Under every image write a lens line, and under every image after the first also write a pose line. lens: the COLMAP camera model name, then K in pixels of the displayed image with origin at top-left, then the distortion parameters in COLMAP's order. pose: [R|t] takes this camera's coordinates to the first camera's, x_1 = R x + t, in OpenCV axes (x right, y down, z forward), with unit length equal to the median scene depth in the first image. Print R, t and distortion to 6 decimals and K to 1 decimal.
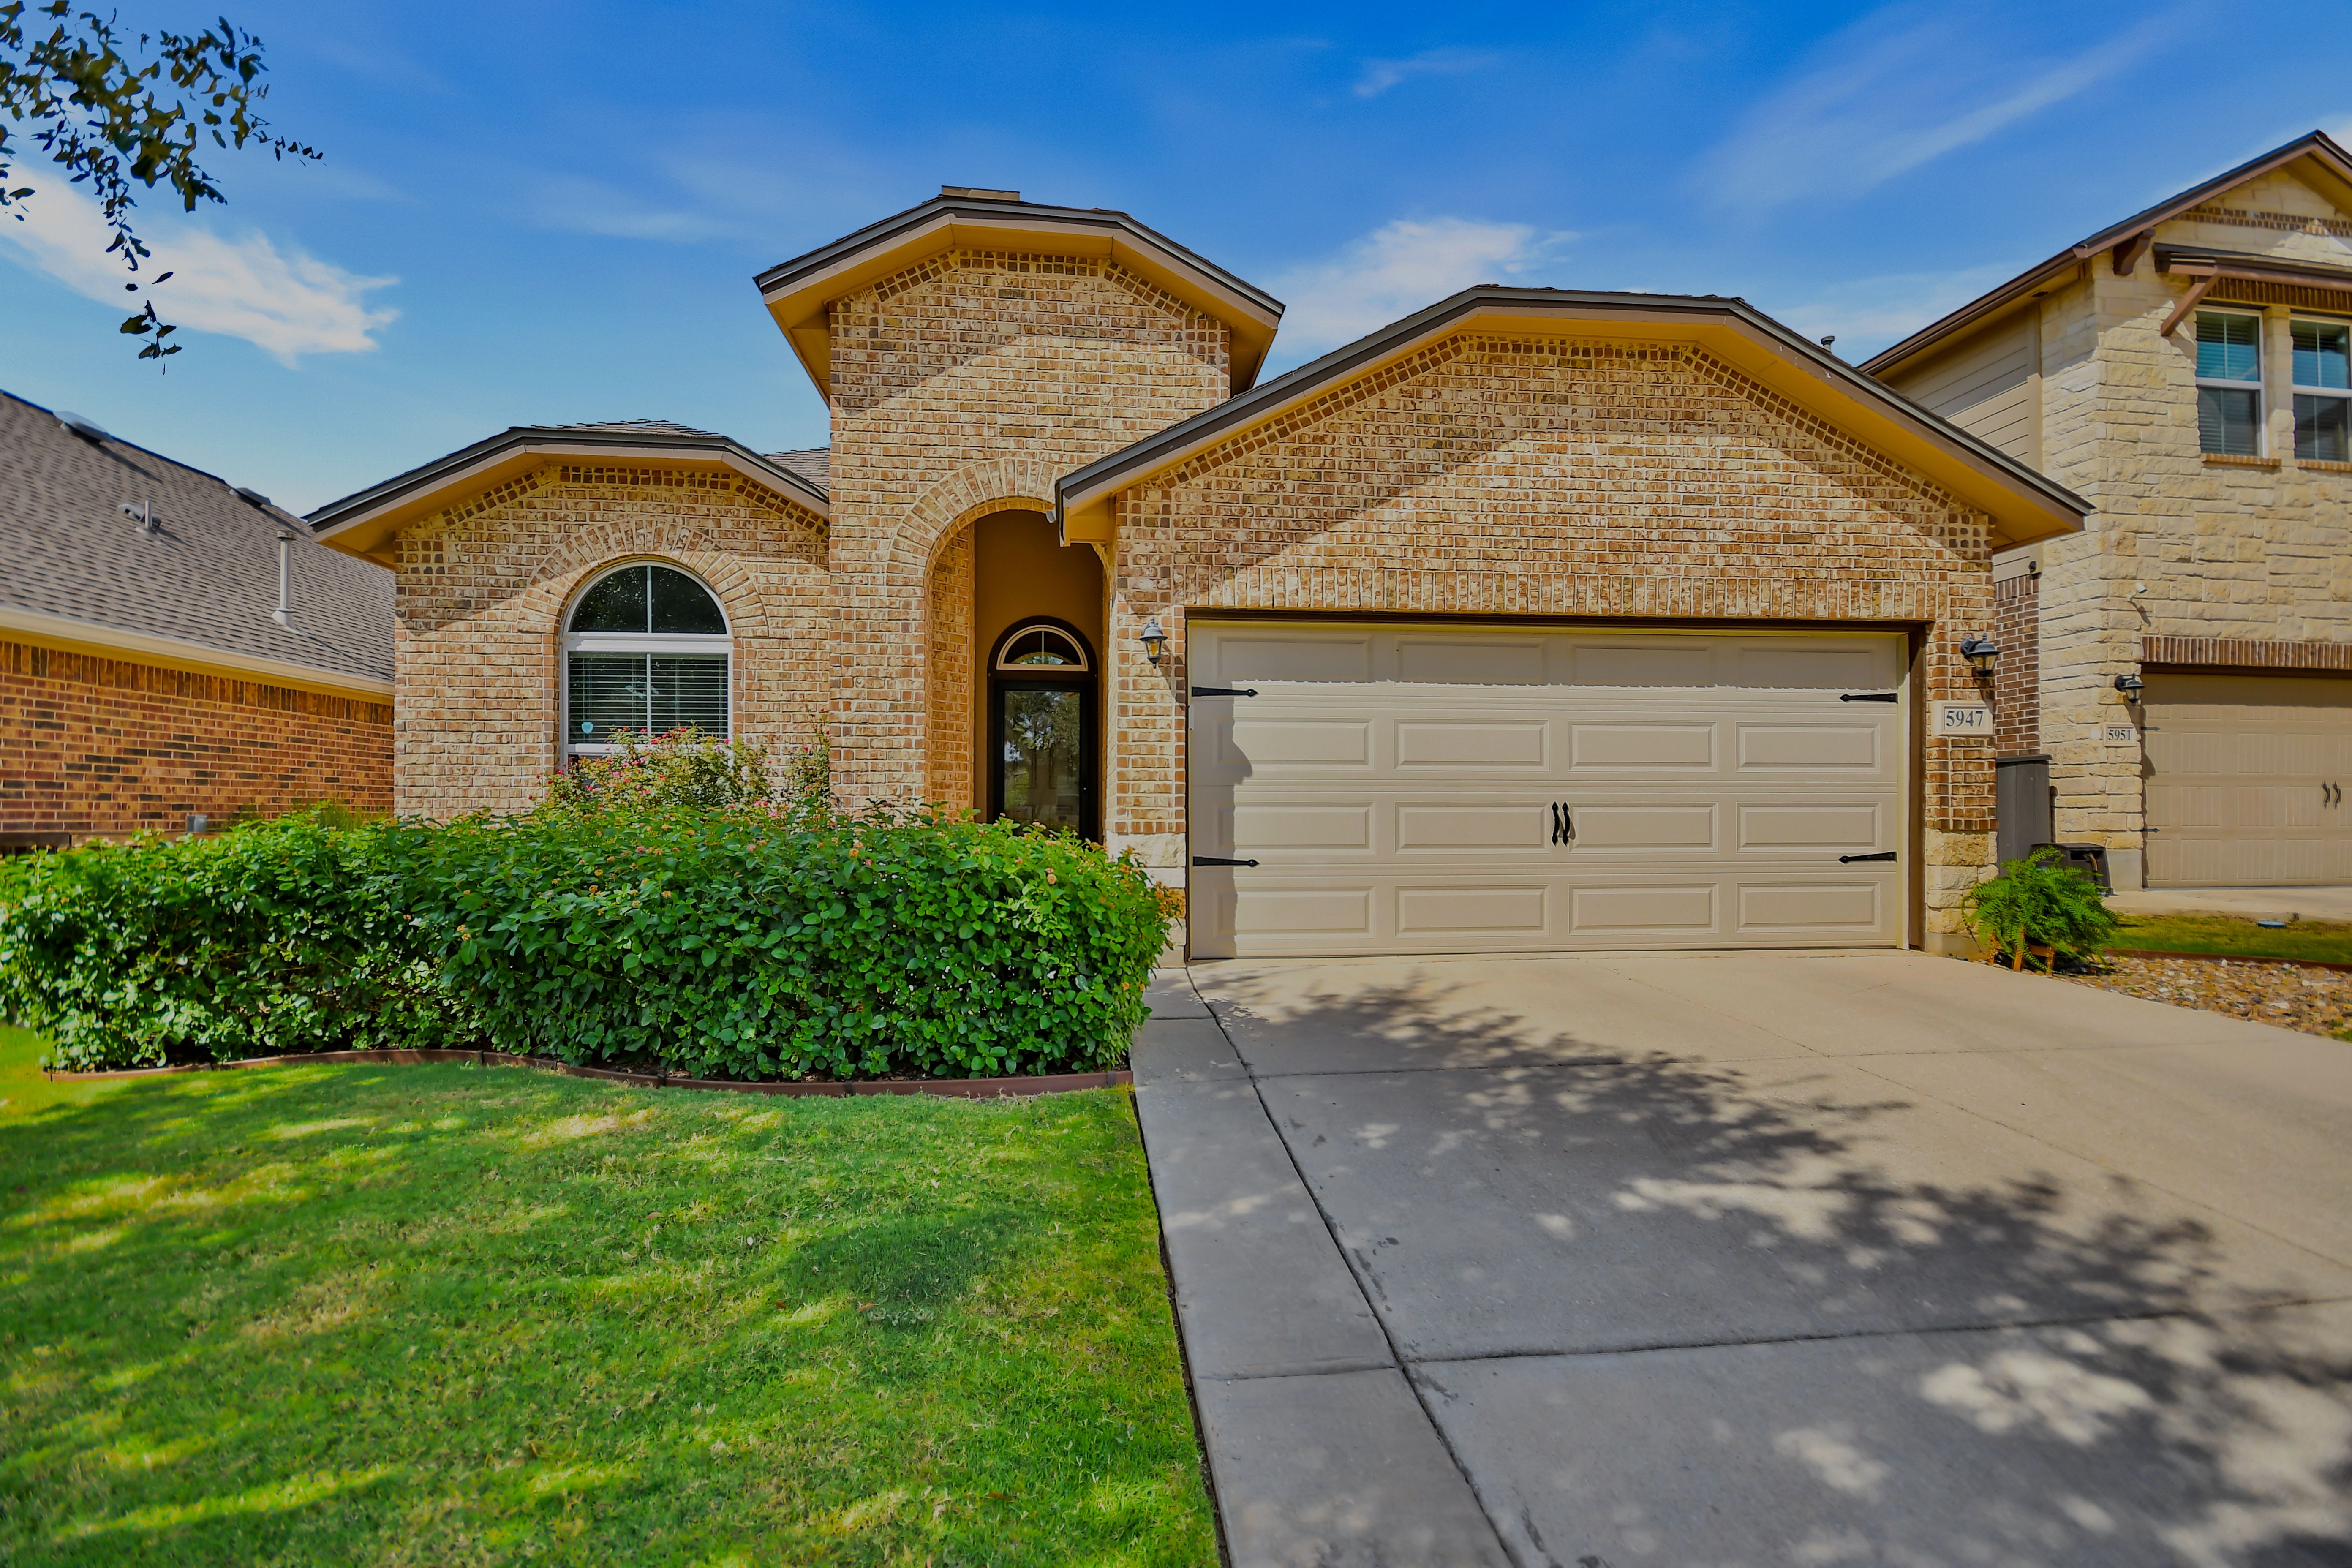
lens RADIAL K [[1046.0, 0, 1187.9], [0, 1046.0, 811.4], [0, 0, 1]] dist [0.004086, -0.008960]
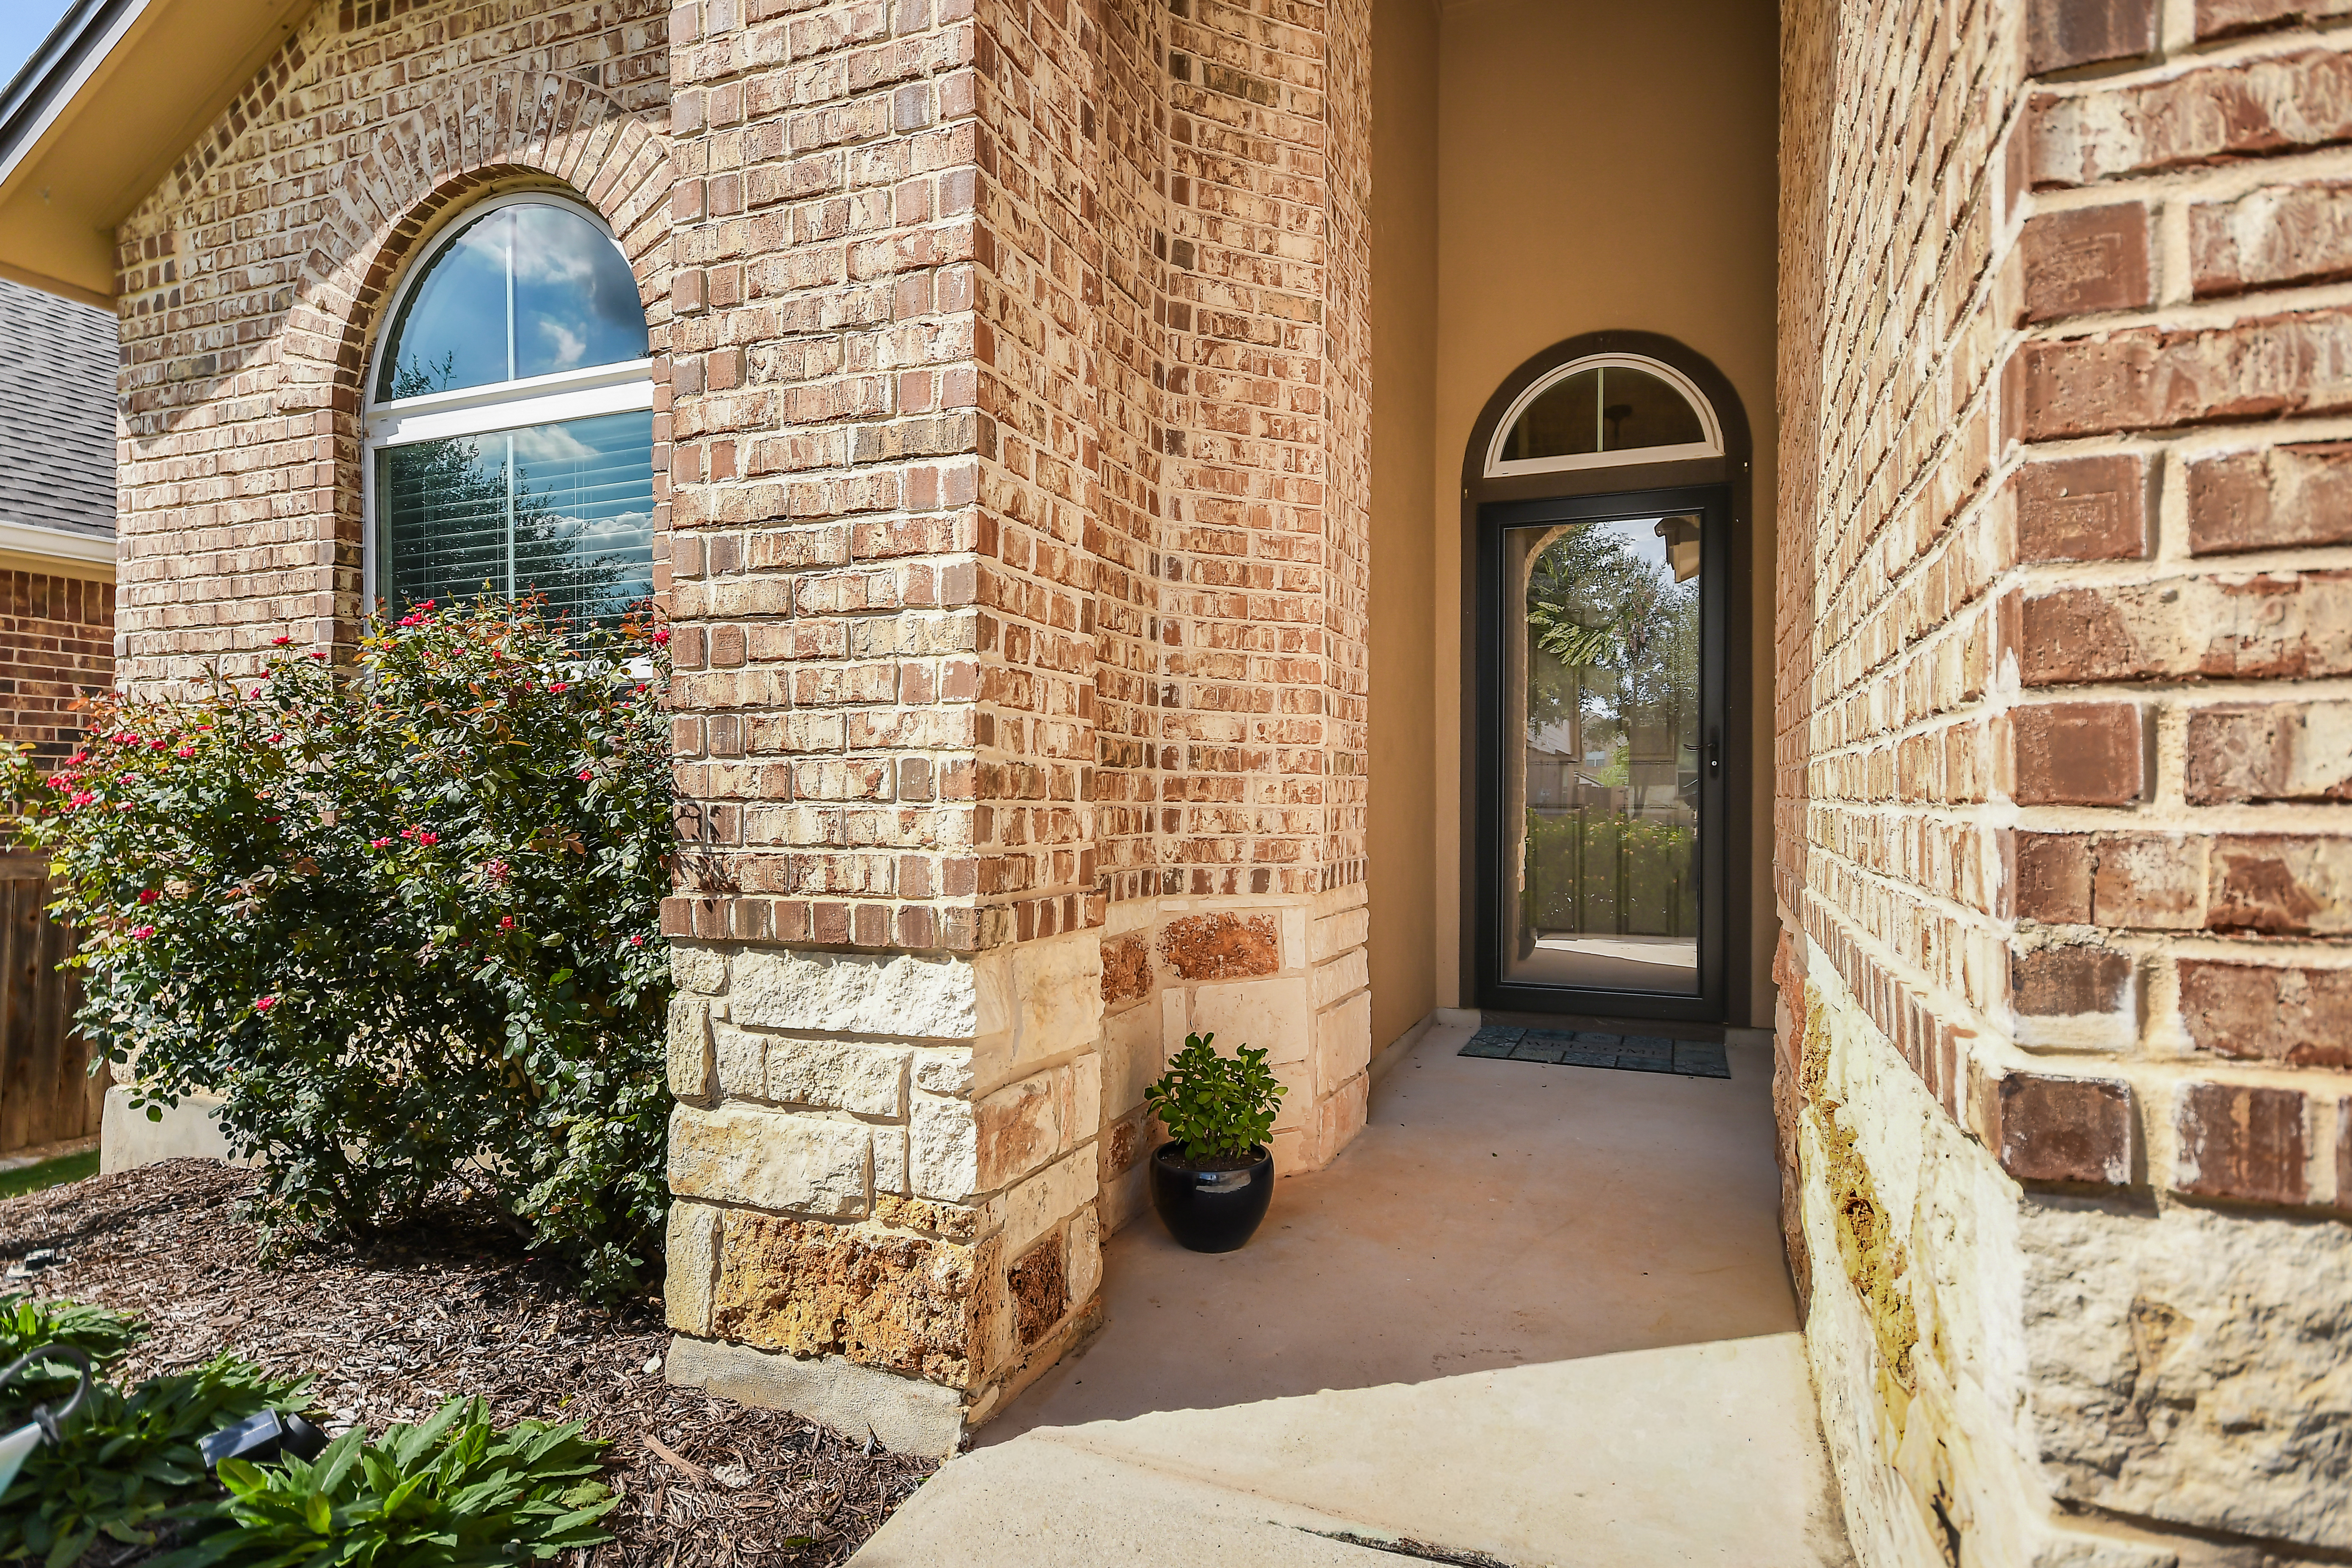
lens RADIAL K [[1263.2, 0, 1176.0], [0, 1263.2, 784.0], [0, 0, 1]] dist [0.022219, -0.000251]
pose [[0.876119, -0.004548, -0.482073, -0.071917], [0.002075, 0.999982, -0.005662, -0.017250], [0.482090, 0.003960, 0.876113, 0.750001]]
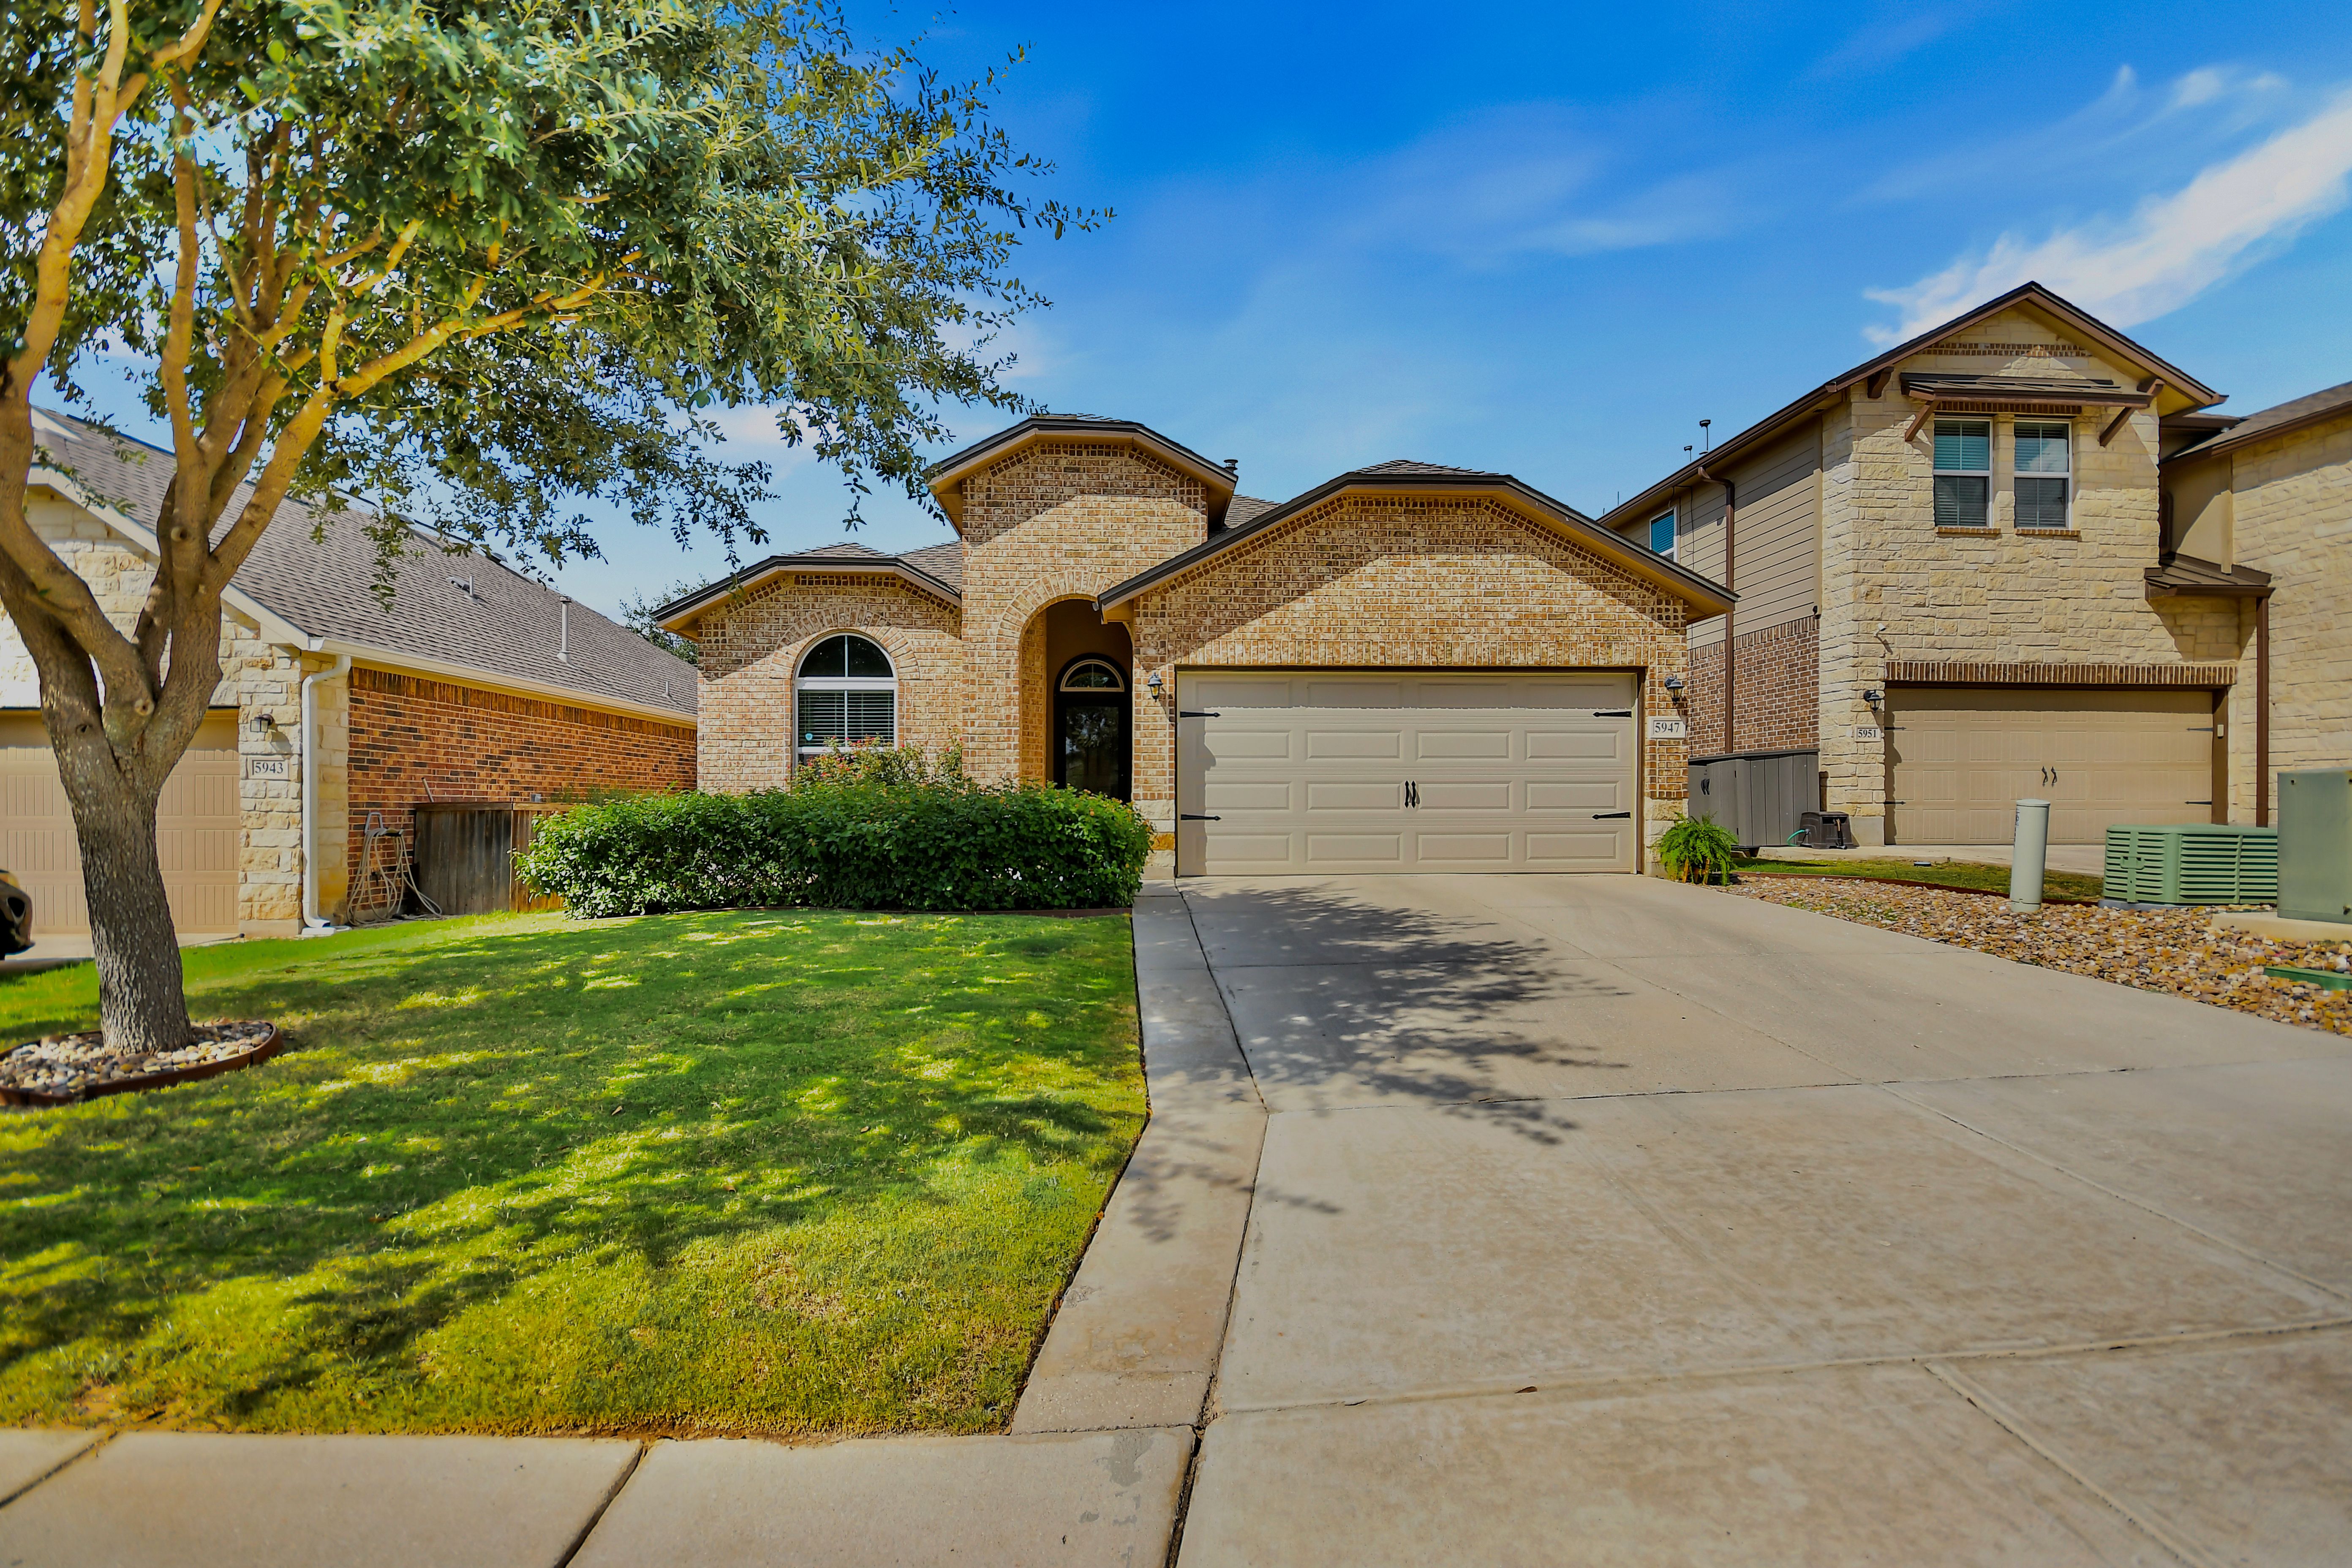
lens RADIAL K [[1033.8, 0, 1176.0], [0, 1033.8, 784.0], [0, 0, 1]] dist [0.001856, -0.008569]
pose [[0.998073, -0.002438, -0.062001, 0.091055], [0.001387, 0.999855, -0.016982, 0.021220], [0.062033, 0.016864, 0.997932, -0.581411]]
